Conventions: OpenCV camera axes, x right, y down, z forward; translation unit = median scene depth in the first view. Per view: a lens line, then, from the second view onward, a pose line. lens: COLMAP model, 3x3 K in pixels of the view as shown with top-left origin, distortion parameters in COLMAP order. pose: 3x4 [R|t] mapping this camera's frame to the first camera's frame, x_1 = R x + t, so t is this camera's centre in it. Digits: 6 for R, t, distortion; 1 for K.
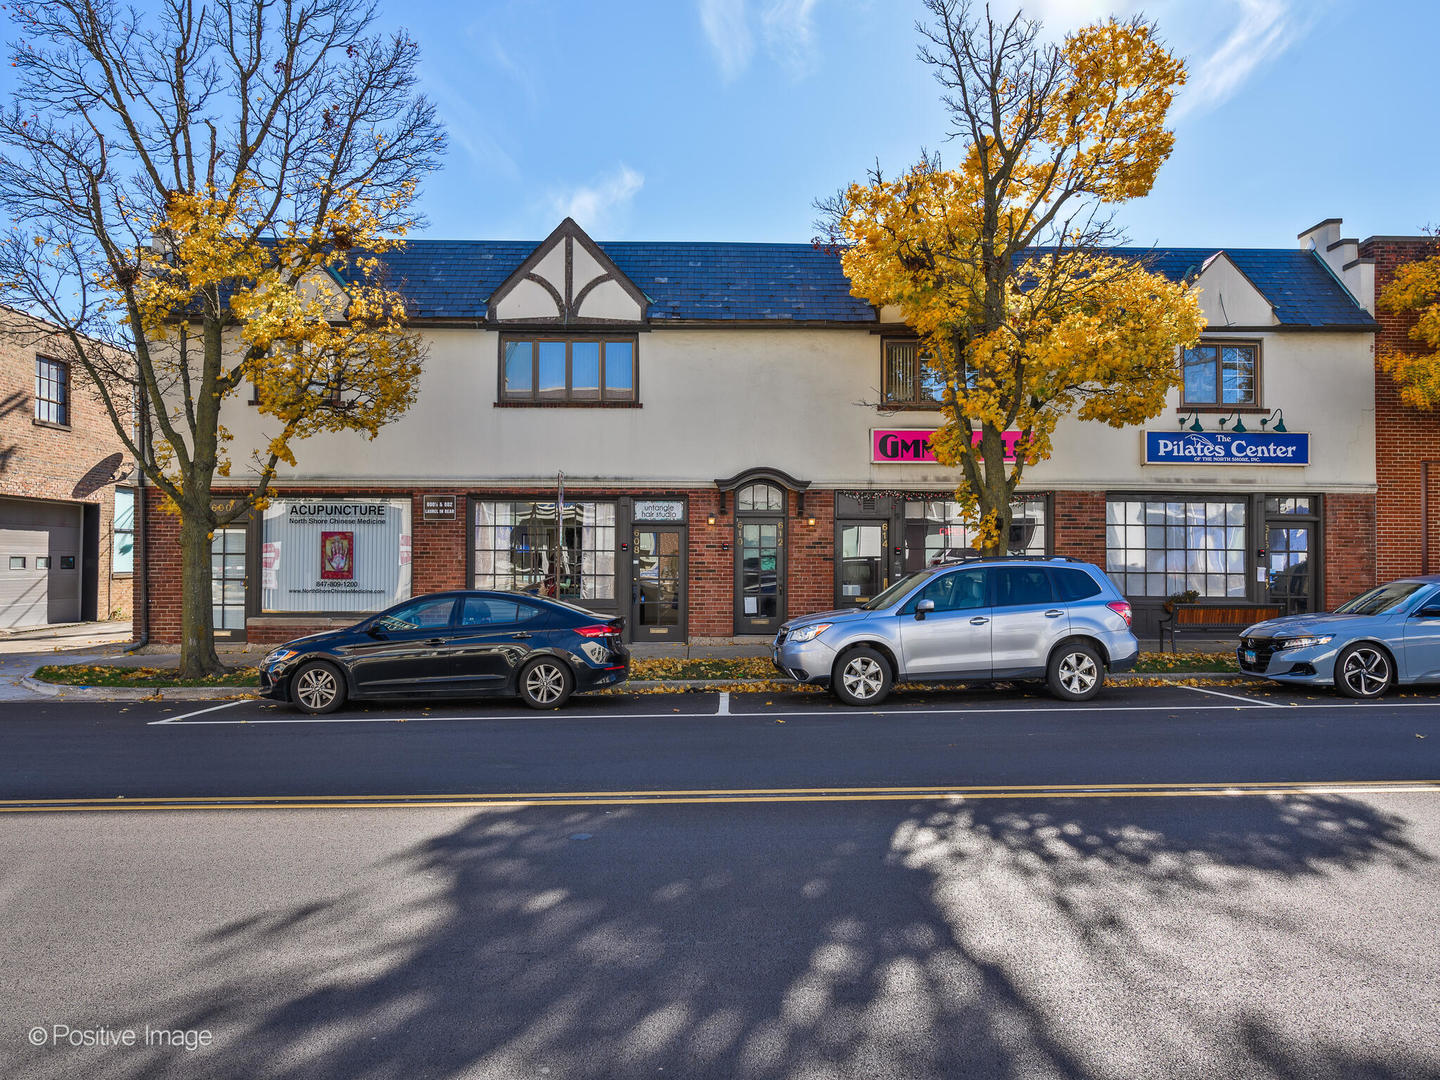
lens RADIAL K [[1015.7, 0, 720.0], [0, 1015.7, 540.0], [0, 0, 1]] dist [-0.003953, -0.001455]
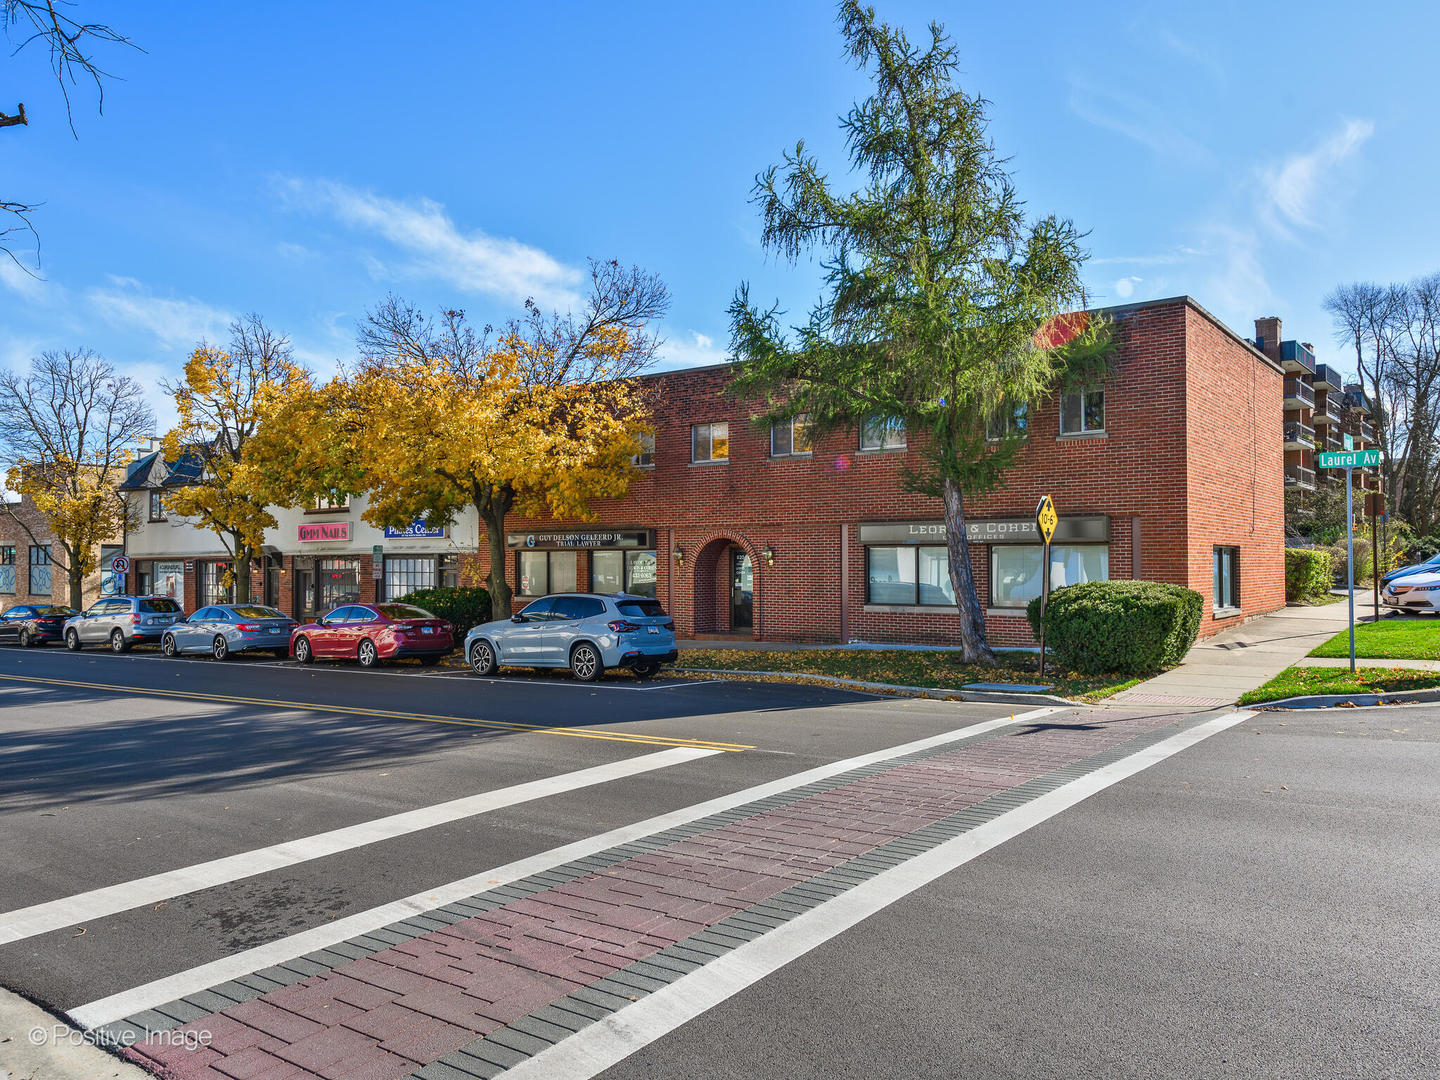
lens RADIAL K [[1015.7, 0, 720.0], [0, 1015.7, 540.0], [0, 0, 1]] dist [-0.003953, -0.001455]
pose [[0.772807, -0.022524, -0.634241, 1.522403], [0.013723, 0.999729, -0.018783, -0.022627], [0.634492, 0.005812, 0.772907, -0.027790]]
